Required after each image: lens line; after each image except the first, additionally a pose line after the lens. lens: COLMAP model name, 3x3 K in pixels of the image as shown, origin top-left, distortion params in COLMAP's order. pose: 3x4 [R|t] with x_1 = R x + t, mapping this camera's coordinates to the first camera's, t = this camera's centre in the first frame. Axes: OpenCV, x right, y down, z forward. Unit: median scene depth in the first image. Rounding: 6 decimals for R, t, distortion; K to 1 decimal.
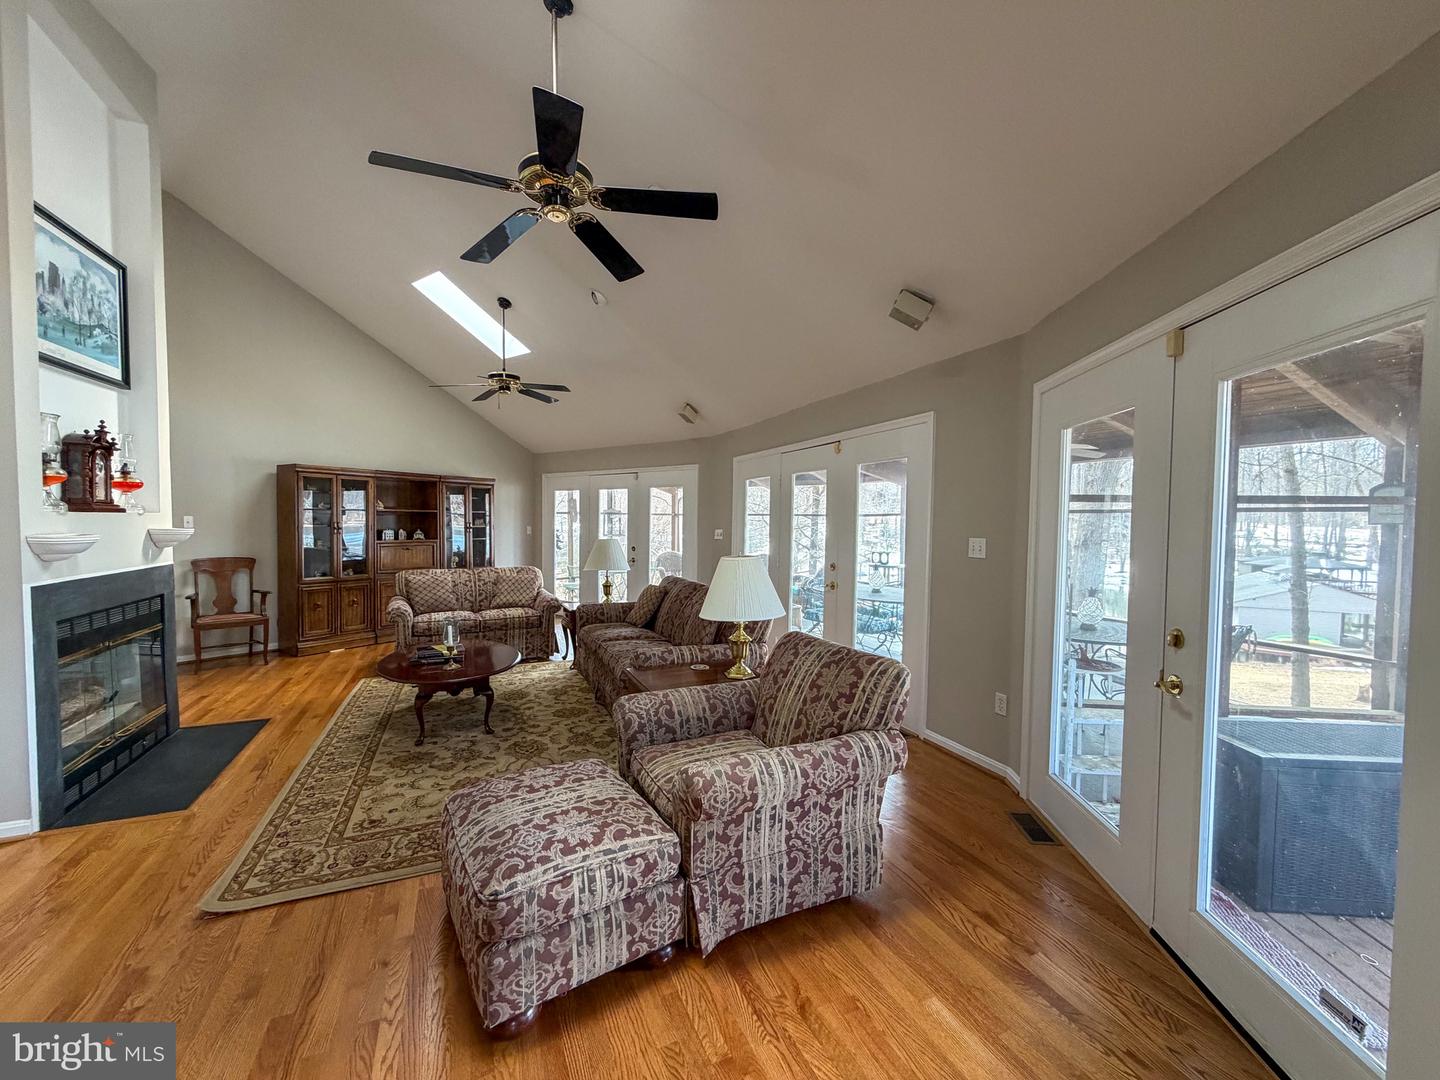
lens RADIAL K [[573.0, 0, 717.1], [0, 573.0, 543.5], [0, 0, 1]] dist [0.000606, 0.000087]
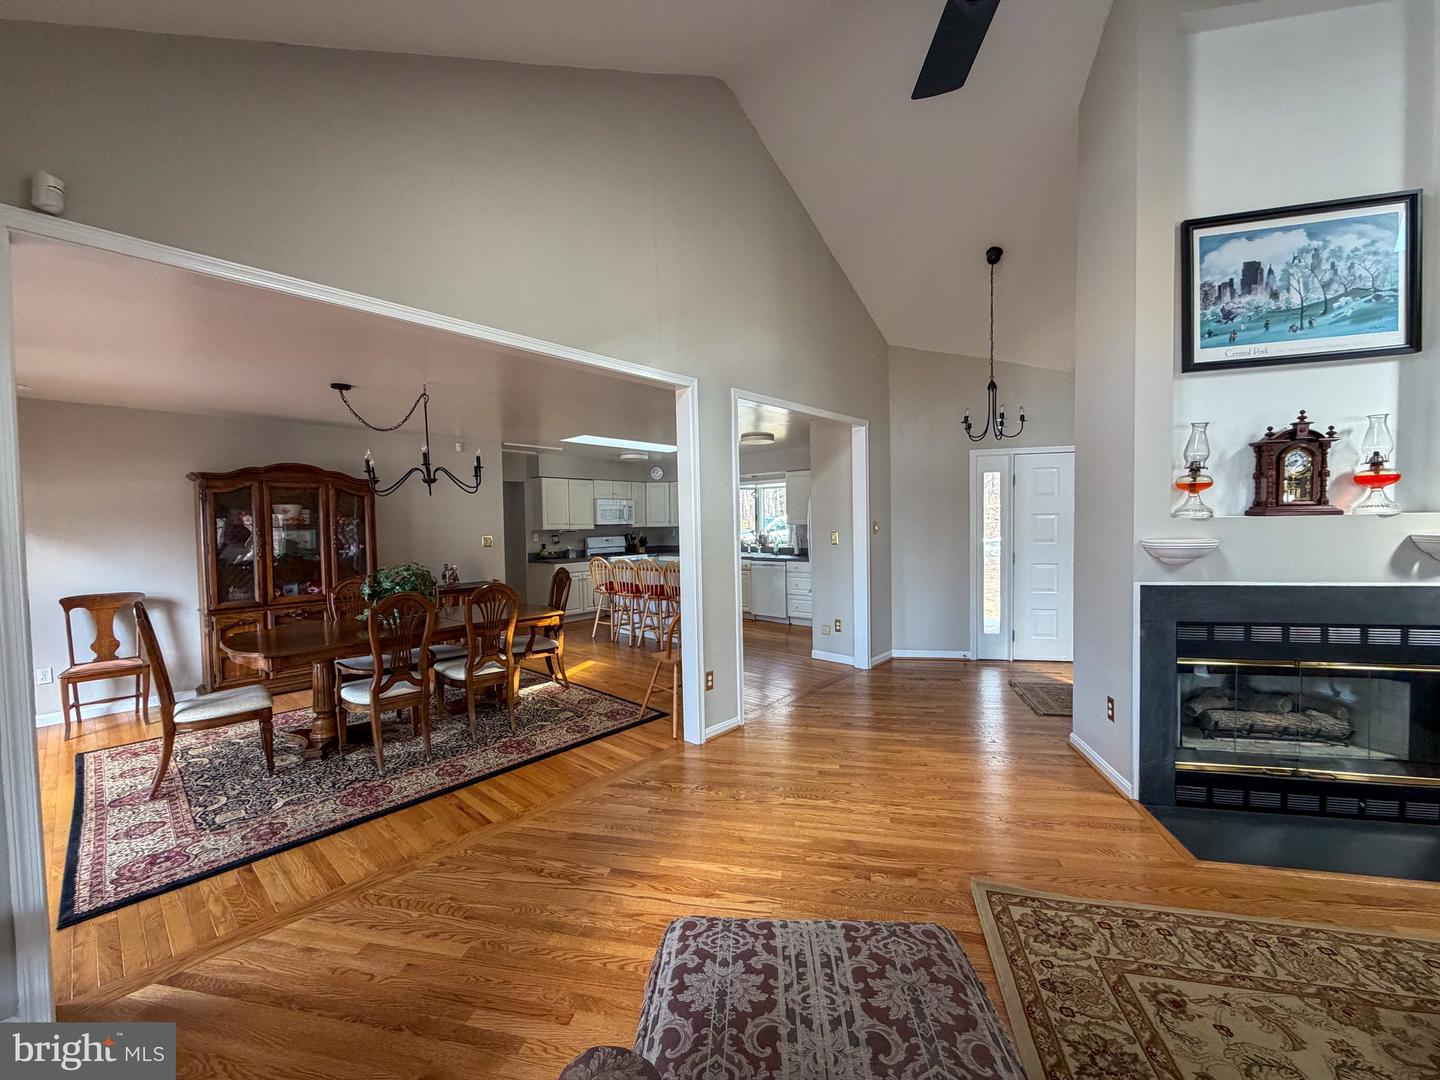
lens RADIAL K [[573.0, 0, 717.1], [0, 573.0, 543.5], [0, 0, 1]] dist [0.000606, 0.000087]
pose [[-0.595759, 0.035241, -0.802390, 0.240955], [-0.016381, 0.998296, 0.056008, -0.065615], [0.802996, 0.046511, -0.594166, 1.145525]]
